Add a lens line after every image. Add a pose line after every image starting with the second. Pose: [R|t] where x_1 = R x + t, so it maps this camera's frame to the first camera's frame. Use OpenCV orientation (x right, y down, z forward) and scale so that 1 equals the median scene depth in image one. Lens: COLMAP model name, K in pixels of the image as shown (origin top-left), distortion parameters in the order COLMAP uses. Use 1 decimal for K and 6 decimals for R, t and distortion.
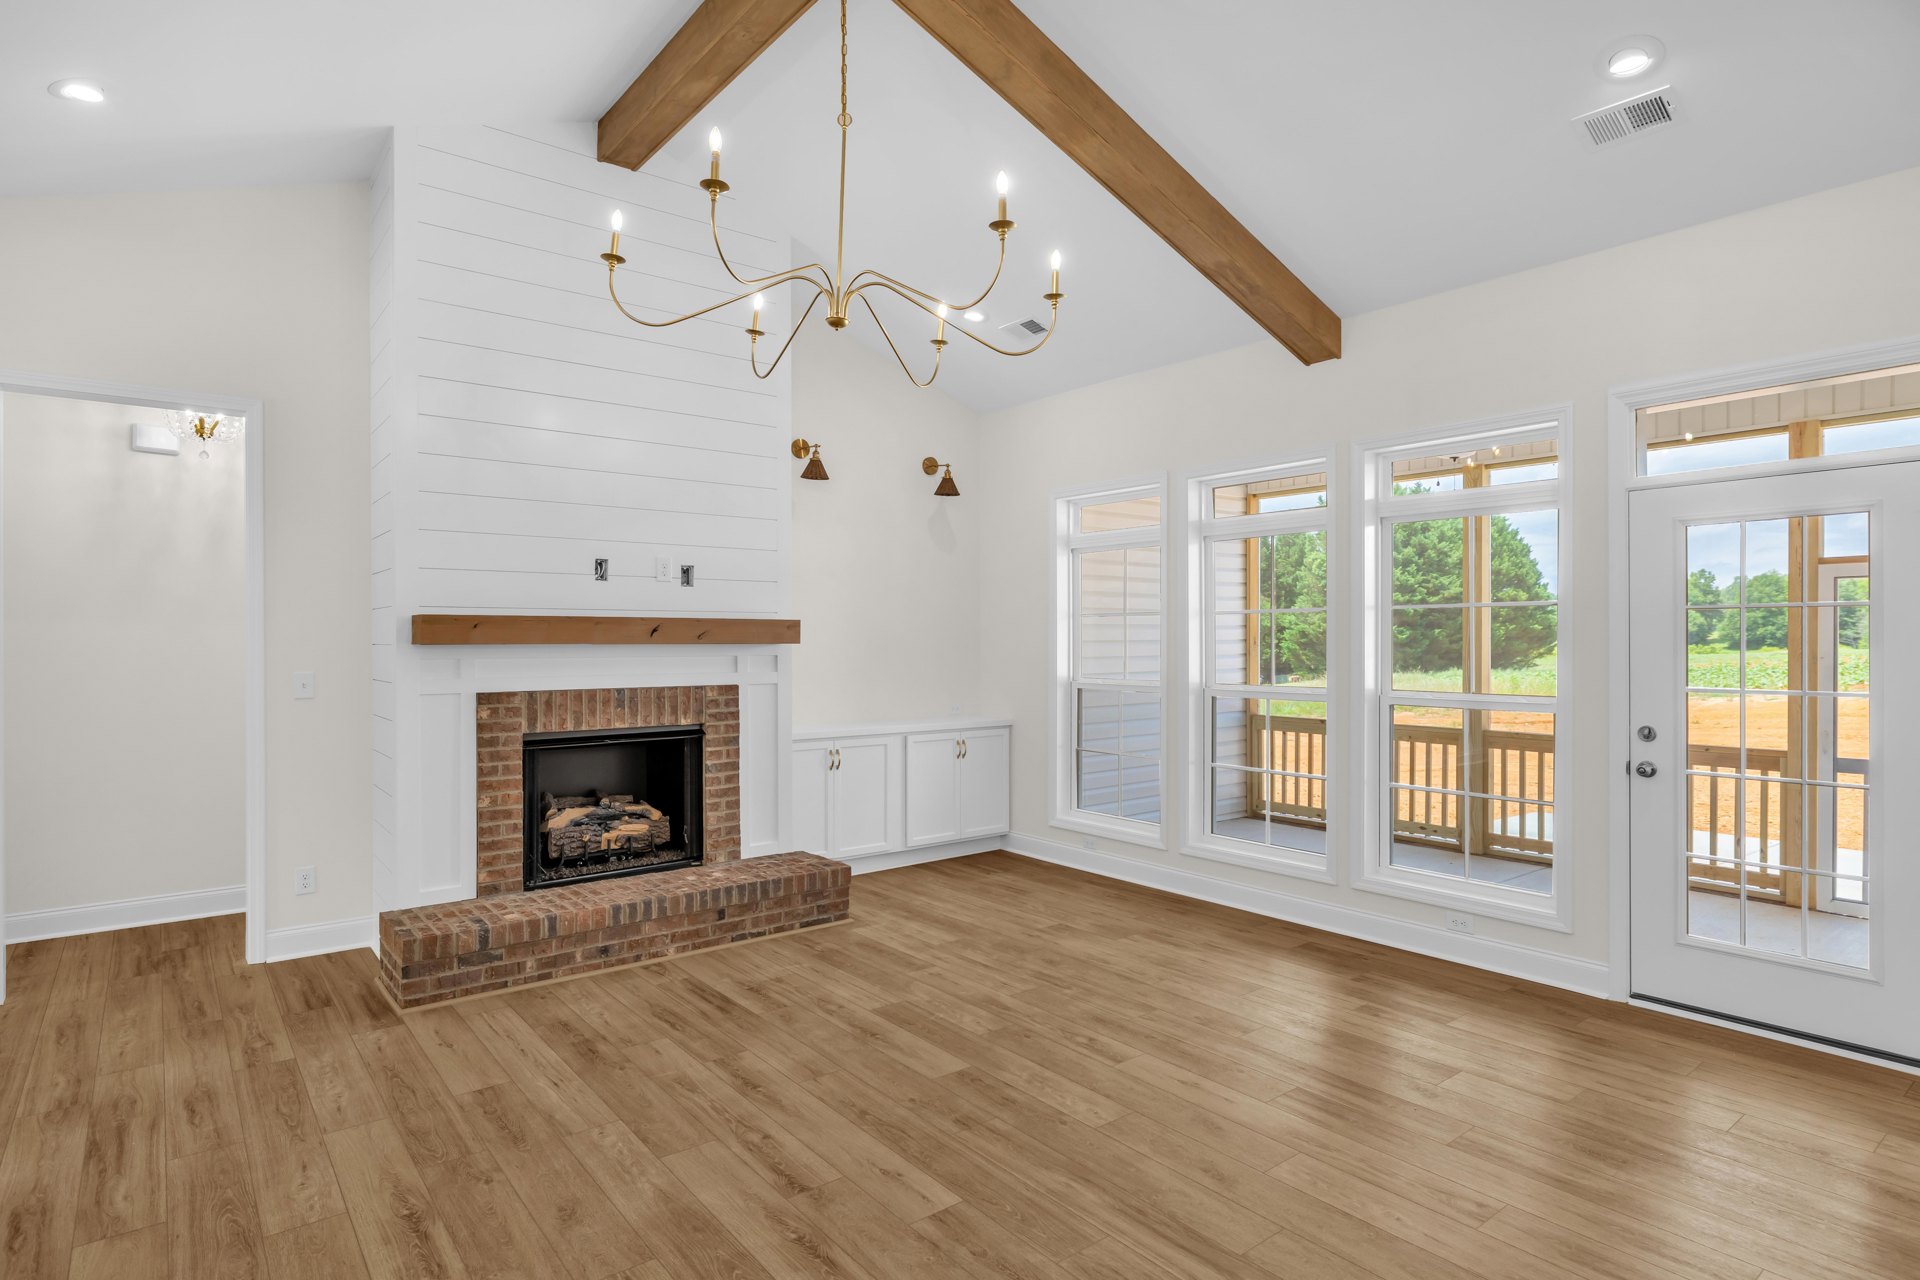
lens RADIAL K [[1017.3, 0, 949.2], [0, 1017.3, 637.9], [0, 0, 1]] dist [-0.000053, -0.001898]
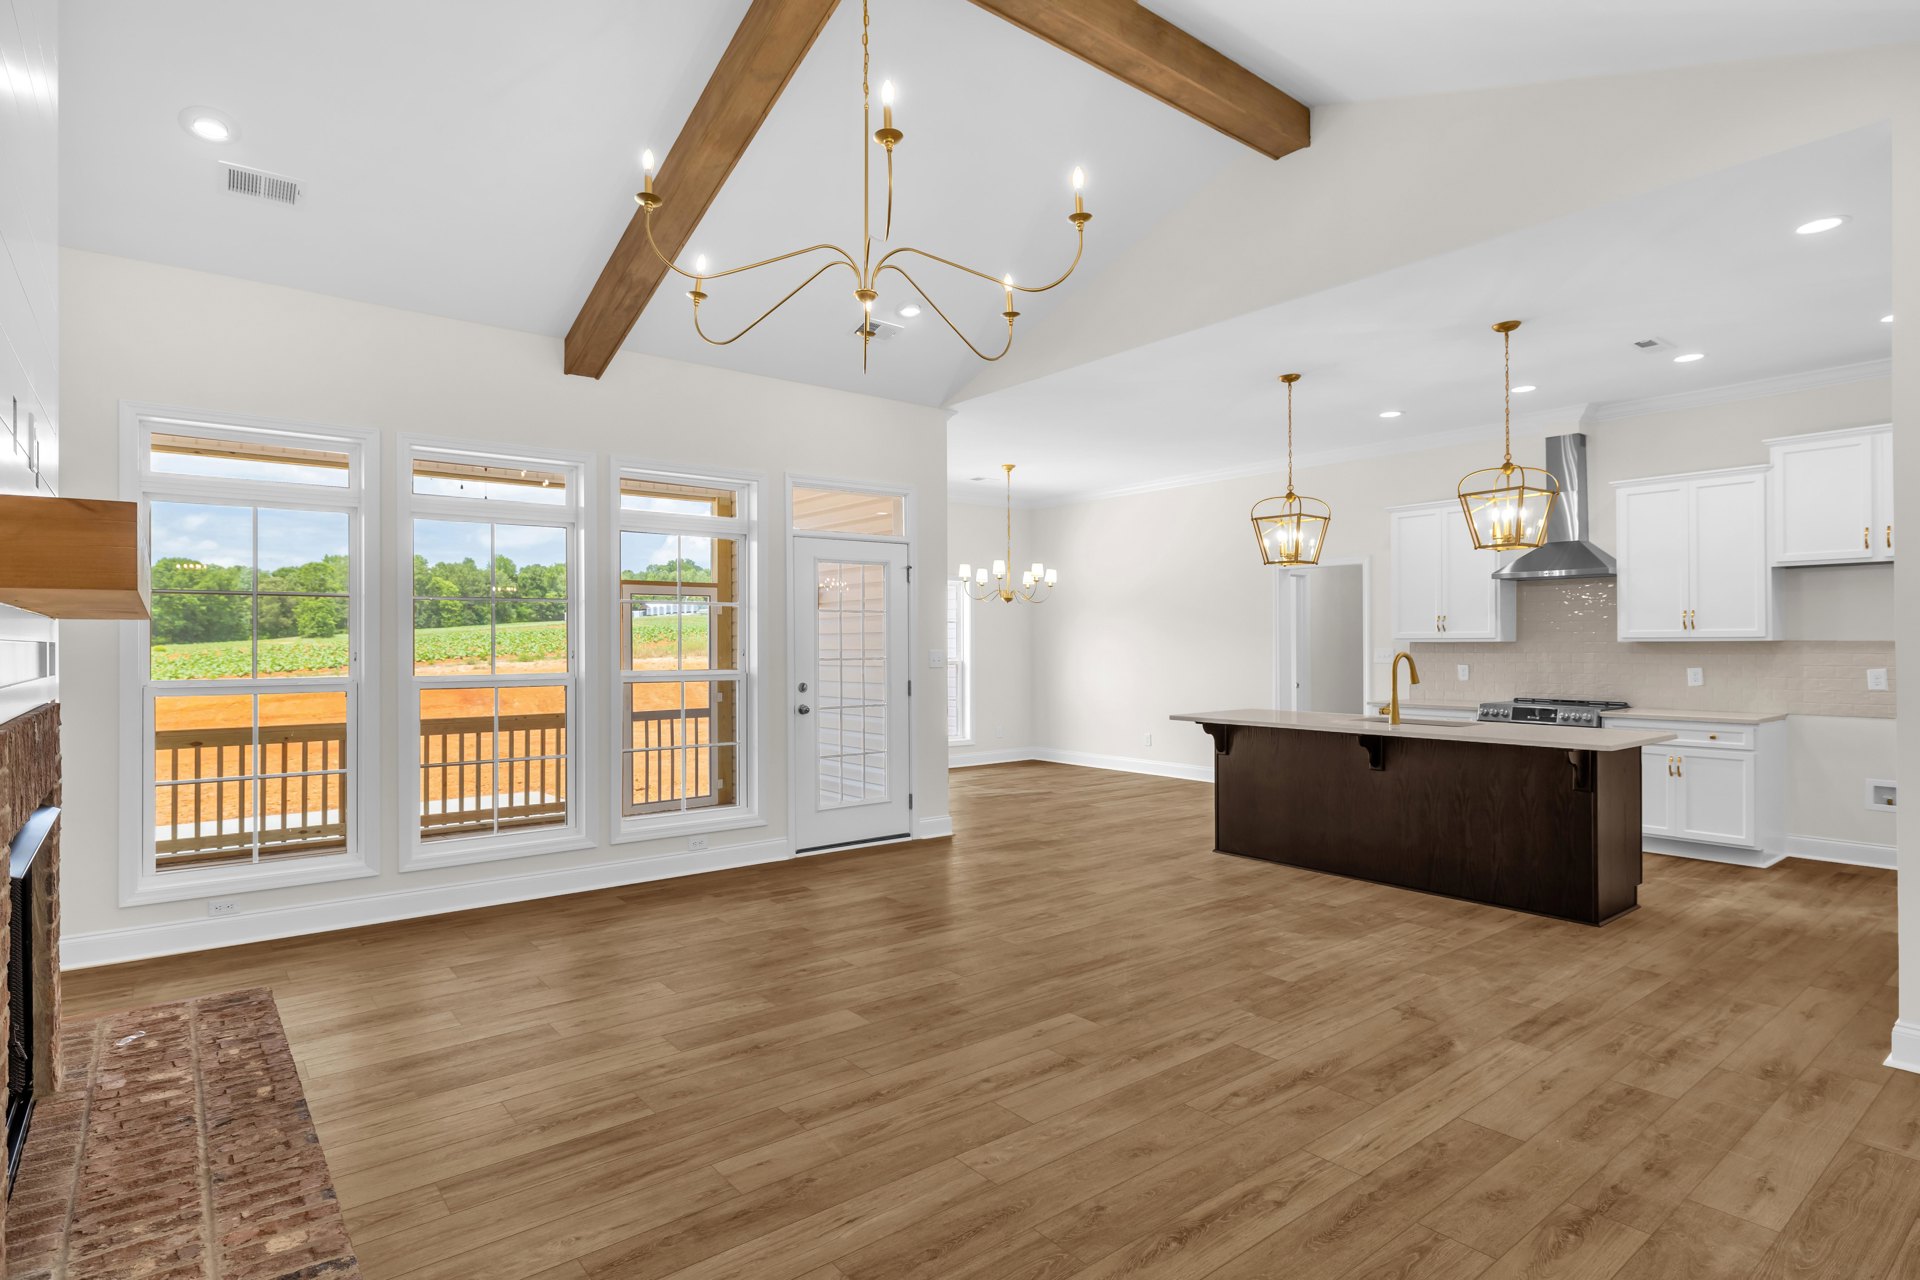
lens RADIAL K [[992.5, 0, 955.7], [0, 992.5, 637.5], [0, 0, 1]] dist [-0.002324, -0.000503]
pose [[-0.008005, 0.007288, 0.999941, -0.762429], [0.002964, 0.999969, -0.007264, 0.022615], [-0.999964, 0.002906, -0.008027, 0.650667]]
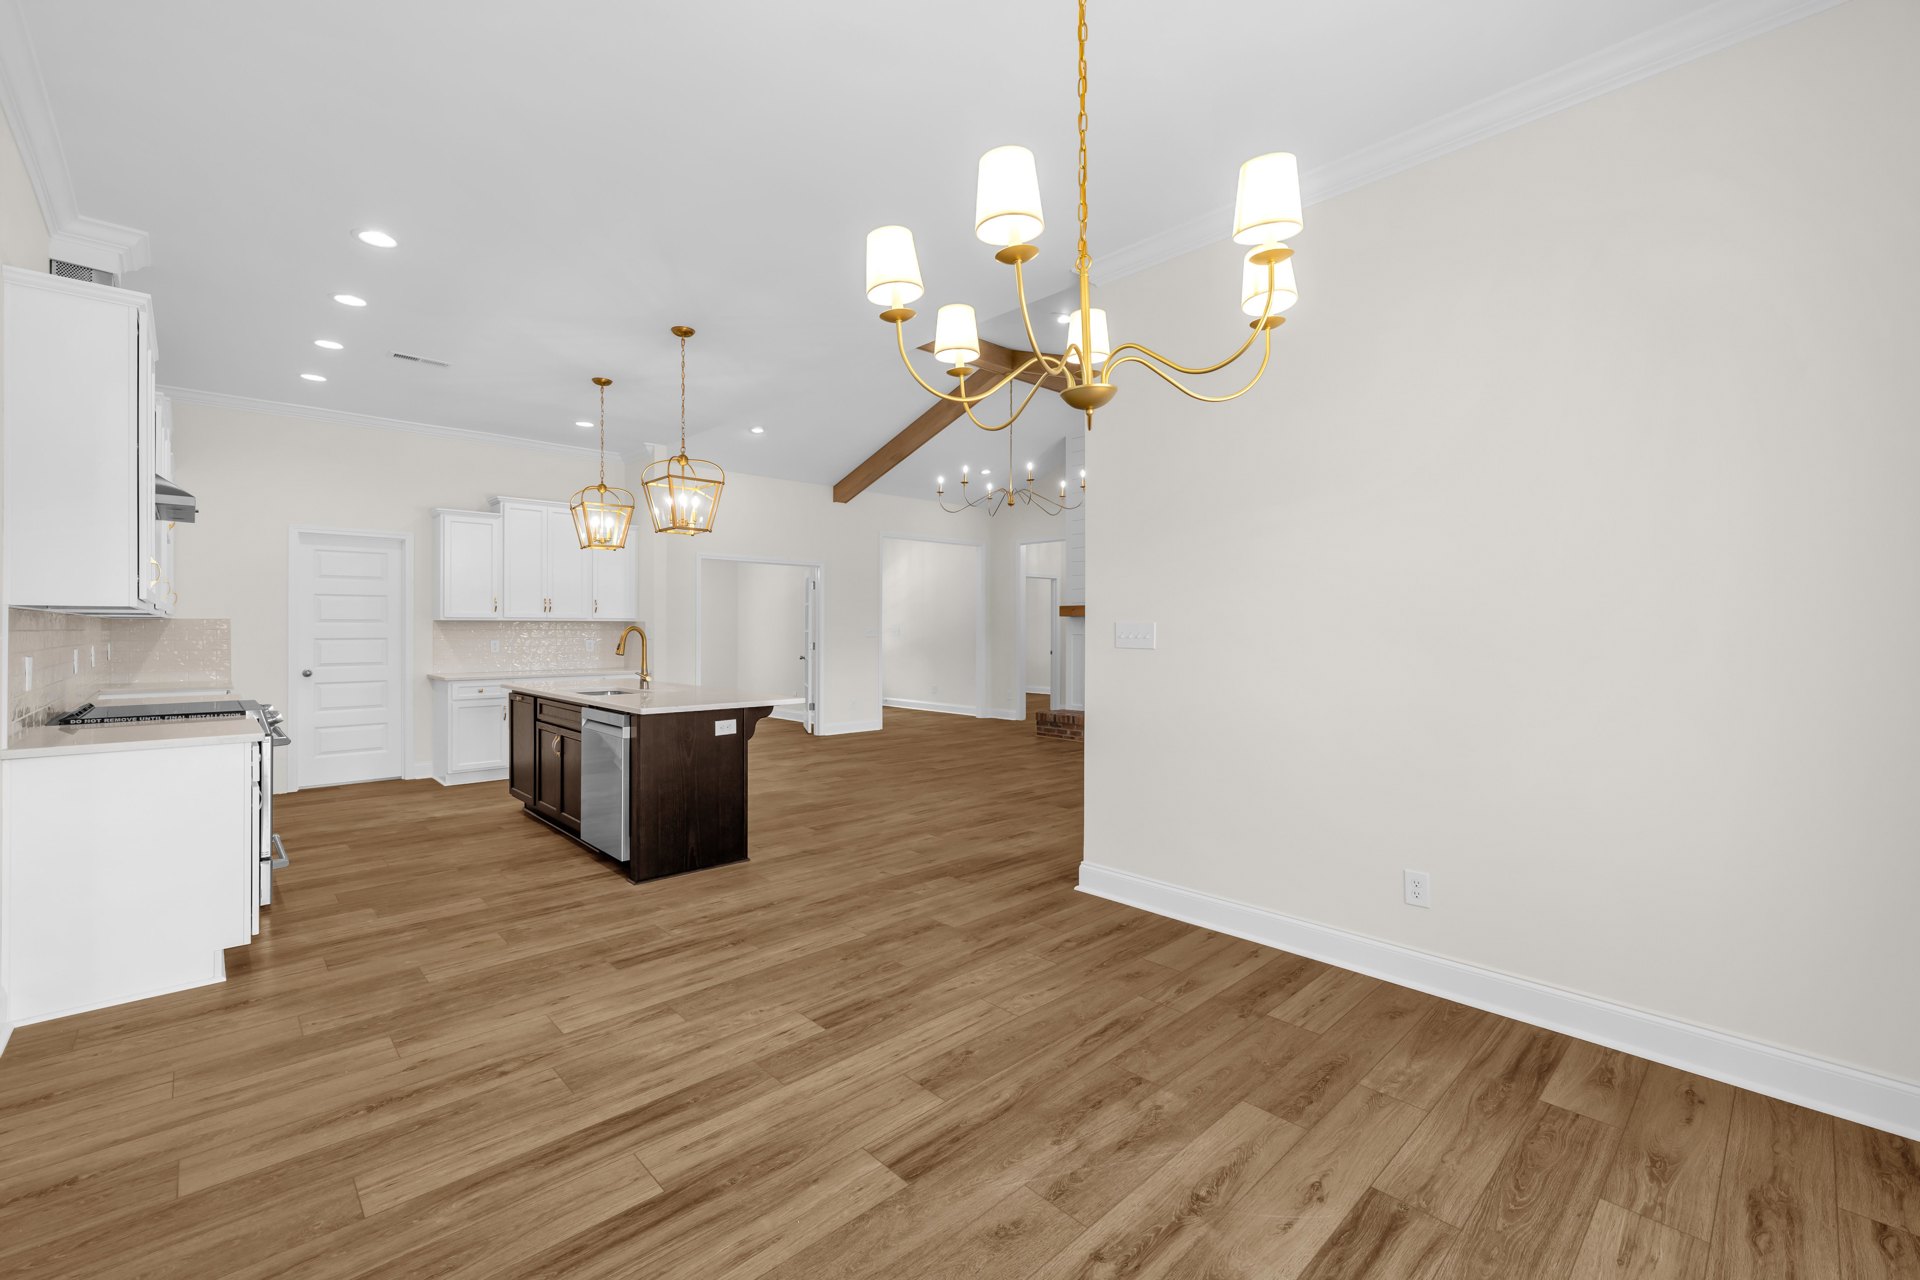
lens RADIAL K [[793.2, 0, 952.9], [0, 793.2, 633.7], [0, 0, 1]] dist [-0.000161, -0.000005]
pose [[0.088804, 0.002895, -0.996045, 1.547336], [-0.002436, 0.999993, 0.002689, 0.040569], [0.996046, 0.002187, 0.088811, 0.440374]]
